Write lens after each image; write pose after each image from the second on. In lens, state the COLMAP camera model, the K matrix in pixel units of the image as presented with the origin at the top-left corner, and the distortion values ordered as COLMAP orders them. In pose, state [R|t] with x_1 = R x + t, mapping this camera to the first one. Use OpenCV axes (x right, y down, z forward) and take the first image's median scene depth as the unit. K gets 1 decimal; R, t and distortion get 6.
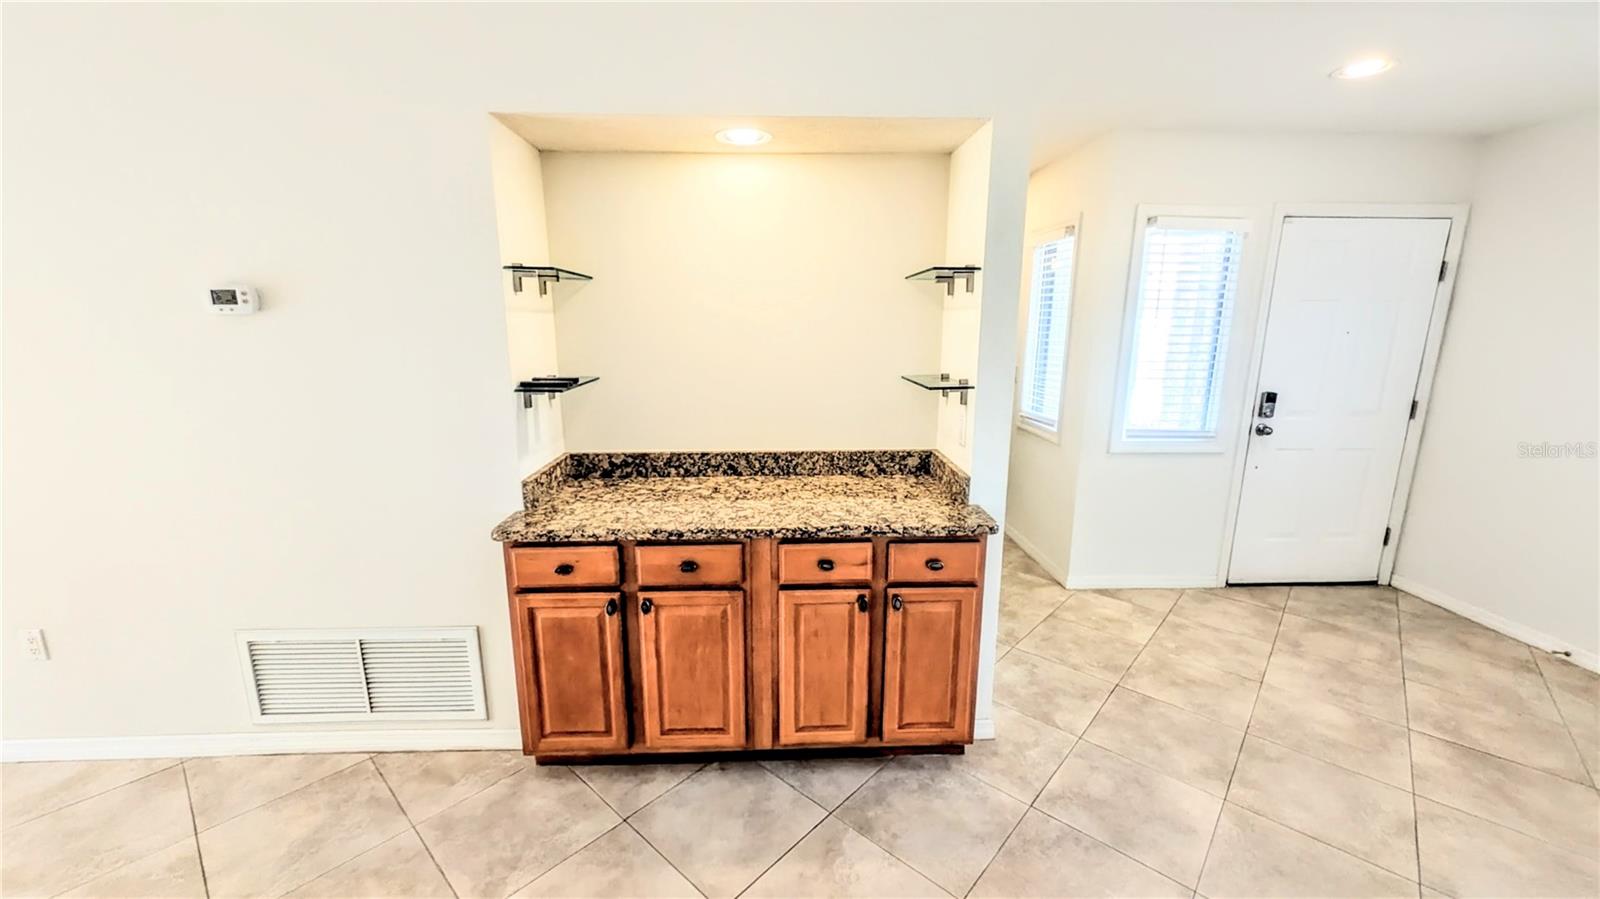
lens RADIAL K [[625.7, 0, 795.6], [0, 625.7, 449.6], [0, 0, 1]] dist [0.000605, -0.000200]
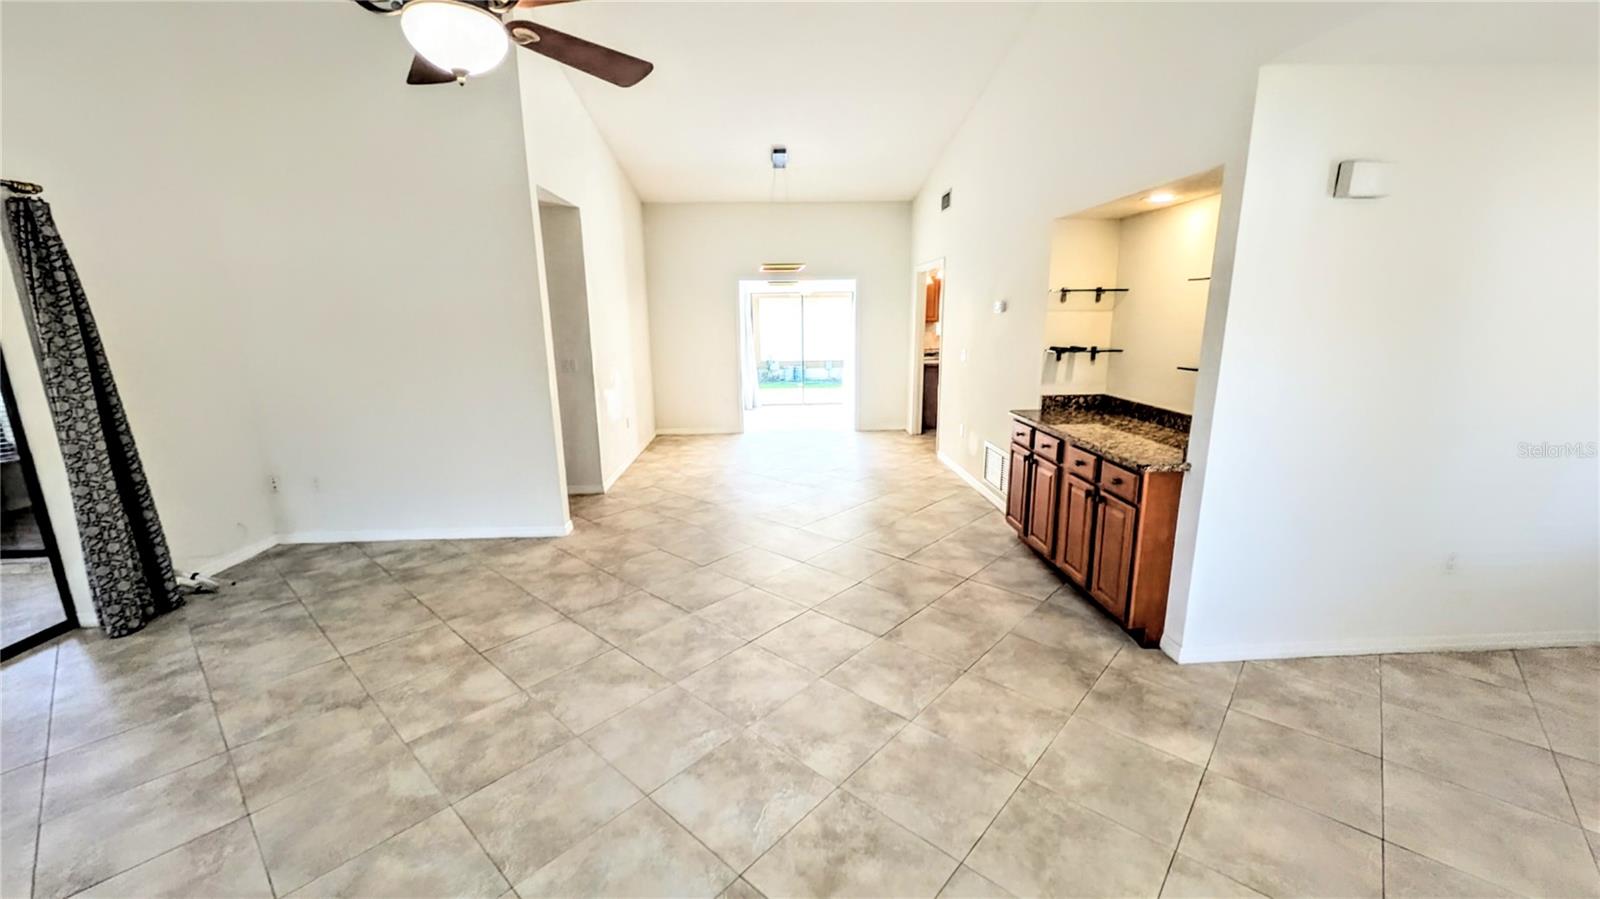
lens RADIAL K [[630.3, 0, 797.5], [0, 630.3, 449.2], [0, 0, 1]] dist [-0.001377, -0.000145]
pose [[0.012194, 0.213927, -0.976774, 1.591337], [-0.194999, 0.958600, 0.207513, -0.052463], [0.980728, 0.187940, 0.053404, 0.143044]]
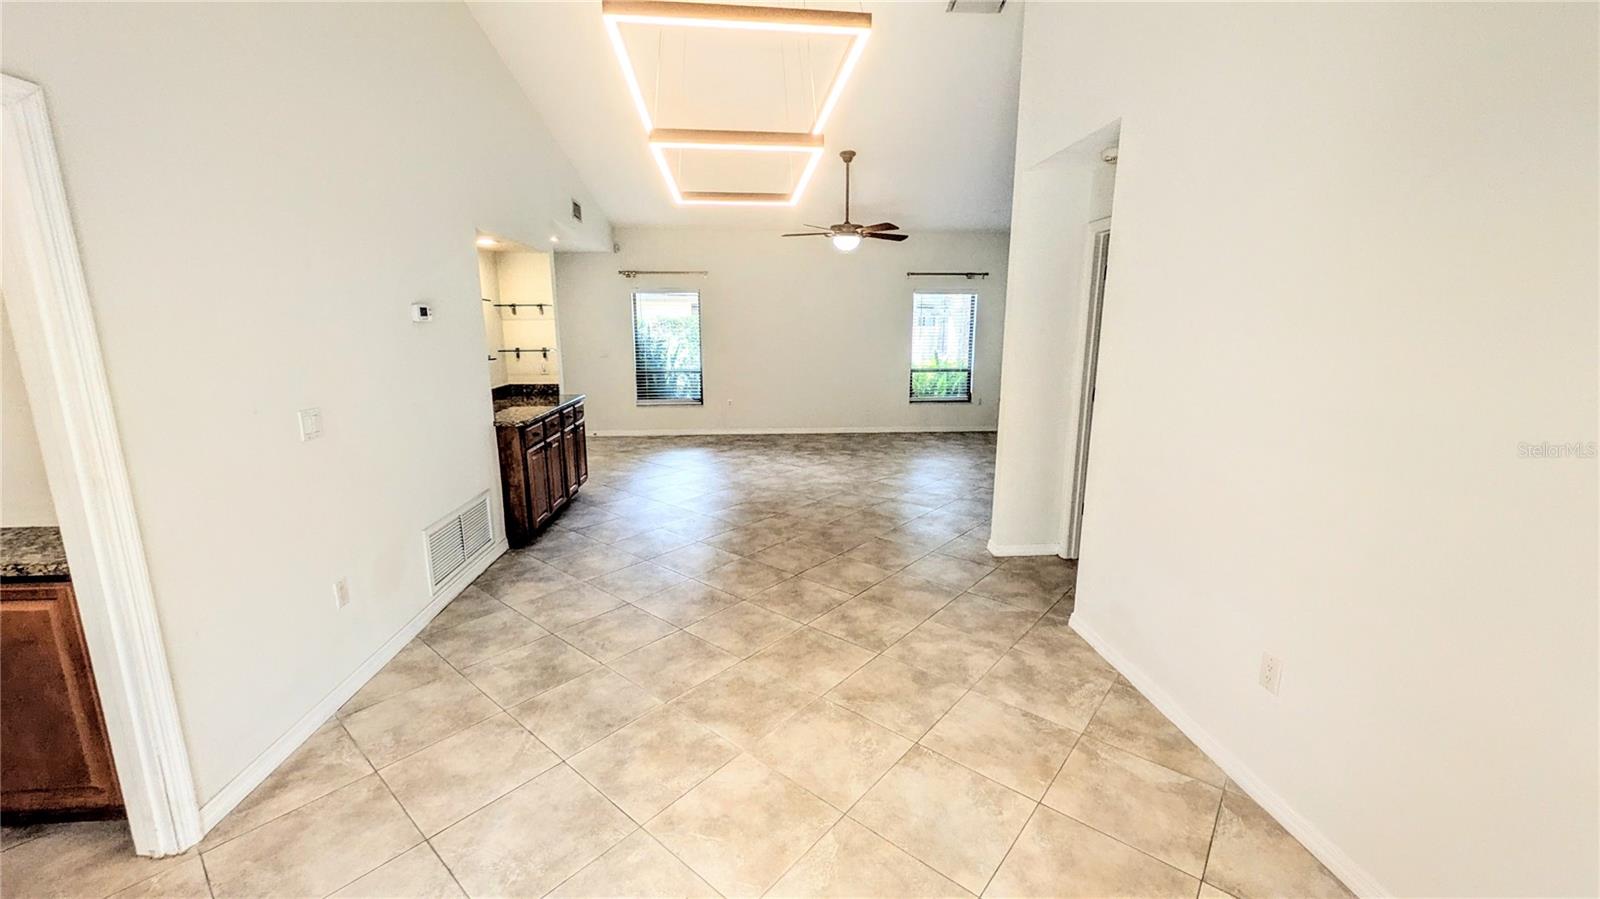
lens RADIAL K [[625.7, 0, 795.6], [0, 625.7, 449.6], [0, 0, 1]] dist [0.000605, -0.000200]
pose [[-0.048917, -0.193707, 0.979839, -2.487404], [0.202058, 0.958810, 0.199638, -0.017089], [-0.978151, 0.207750, -0.007762, 0.103452]]
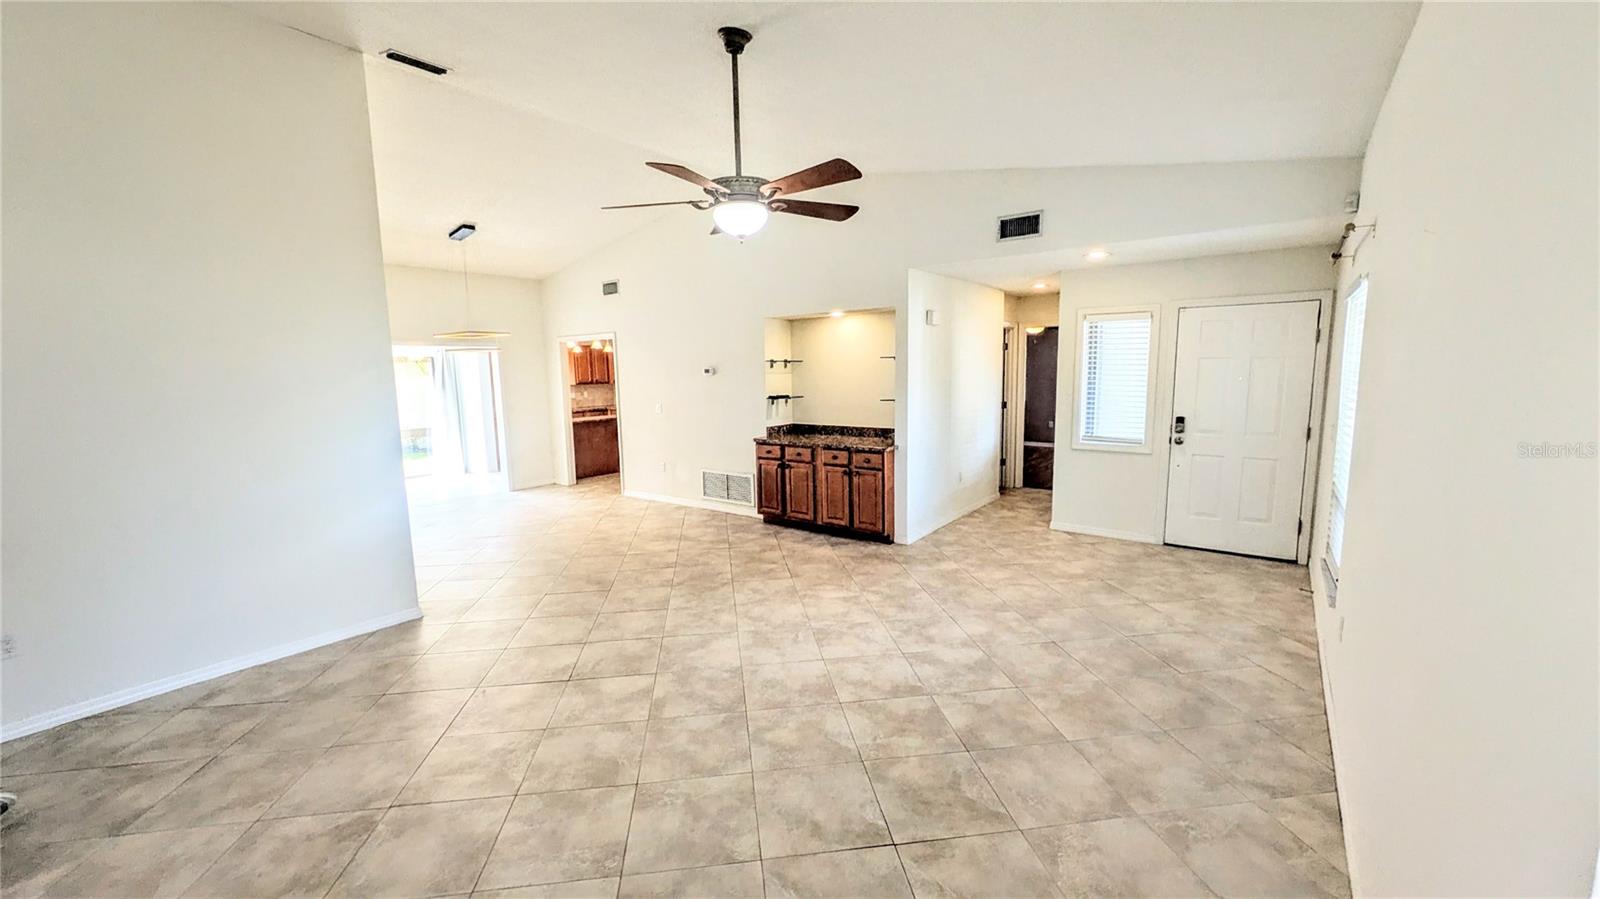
lens RADIAL K [[625.7, 0, 795.6], [0, 625.7, 449.6], [0, 0, 1]] dist [0.000605, -0.000200]
pose [[0.770367, 0.068602, -0.633900, 1.688247], [-0.112036, 0.993291, -0.028659, 0.237351], [0.627681, 0.093097, 0.772884, -1.344680]]
